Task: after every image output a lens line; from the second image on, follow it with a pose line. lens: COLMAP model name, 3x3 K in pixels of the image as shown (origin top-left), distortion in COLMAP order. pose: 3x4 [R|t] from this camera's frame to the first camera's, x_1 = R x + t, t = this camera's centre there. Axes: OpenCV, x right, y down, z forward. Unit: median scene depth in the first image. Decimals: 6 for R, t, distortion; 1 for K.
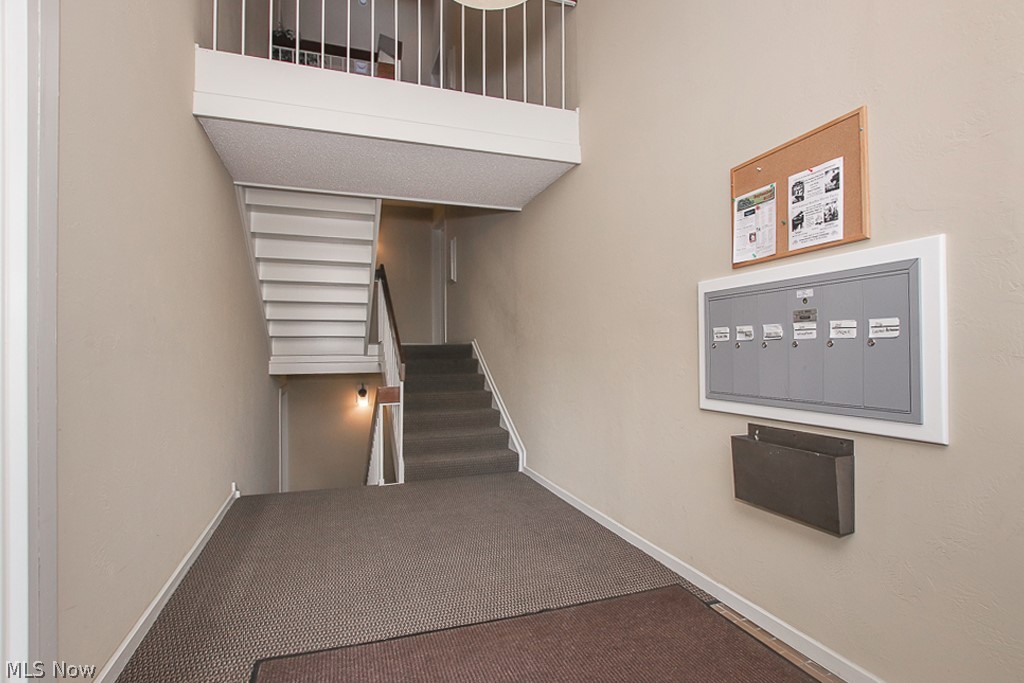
lens RADIAL K [[496.5, 0, 506.2], [0, 496.5, 346.0], [0, 0, 1]] dist [-0.013957, 0.002743]
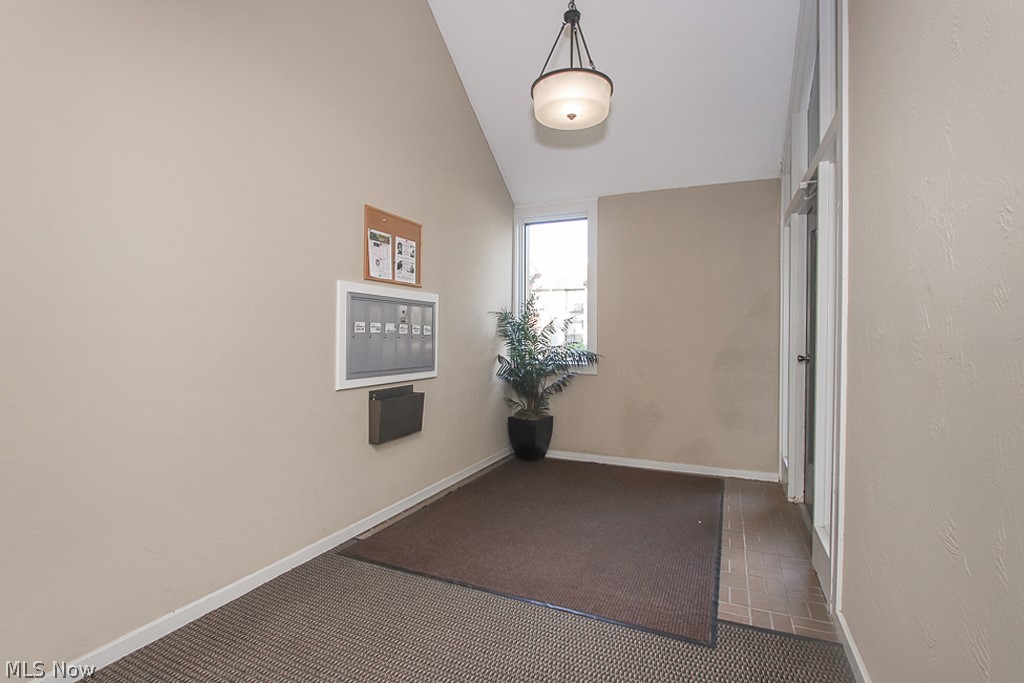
lens RADIAL K [[496.5, 0, 506.4], [0, 496.5, 339.7], [0, 0, 1]] dist [-0.013957, 0.002743]
pose [[-0.729507, -0.003677, 0.683963, -0.835408], [-0.012000, 0.999900, -0.007423, 0.015776], [-0.683868, -0.013623, -0.729479, 1.926897]]
